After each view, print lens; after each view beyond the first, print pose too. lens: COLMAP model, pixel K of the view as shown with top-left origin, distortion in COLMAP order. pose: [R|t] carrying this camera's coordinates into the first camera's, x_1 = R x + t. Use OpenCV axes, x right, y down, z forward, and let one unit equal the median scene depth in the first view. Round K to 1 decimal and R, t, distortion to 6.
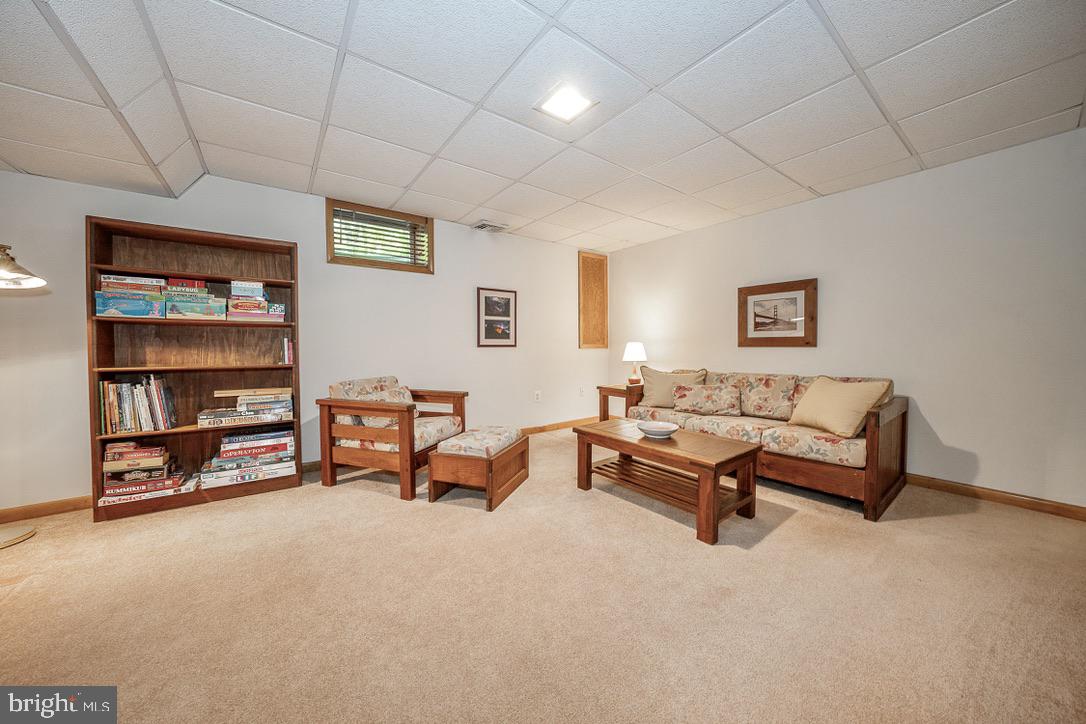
lens RADIAL K [[374.7, 0, 544.0], [0, 374.7, 357.6], [0, 0, 1]] dist [-0.025746, 0.005590]
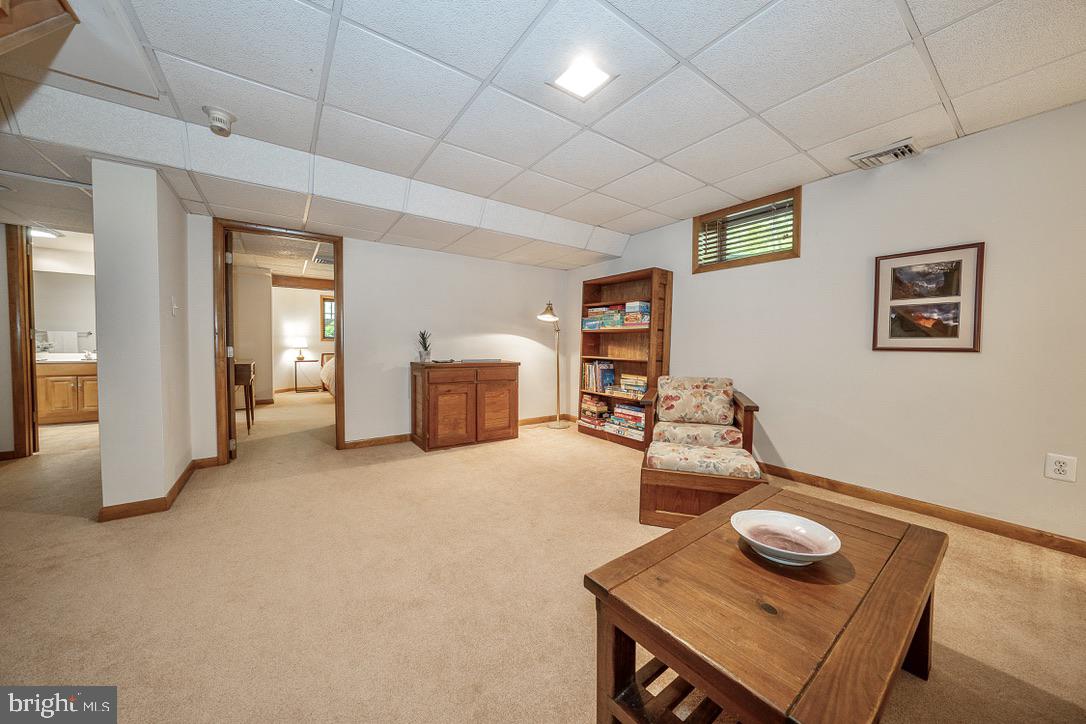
lens RADIAL K [[374.7, 0, 544.1], [0, 374.7, 357.1], [0, 0, 1]] dist [-0.025746, 0.005590]
pose [[-0.019048, 0.035292, -0.999195, 0.638182], [-0.040580, 0.998526, 0.036042, -0.023580], [0.998995, 0.041234, -0.017588, 0.618144]]
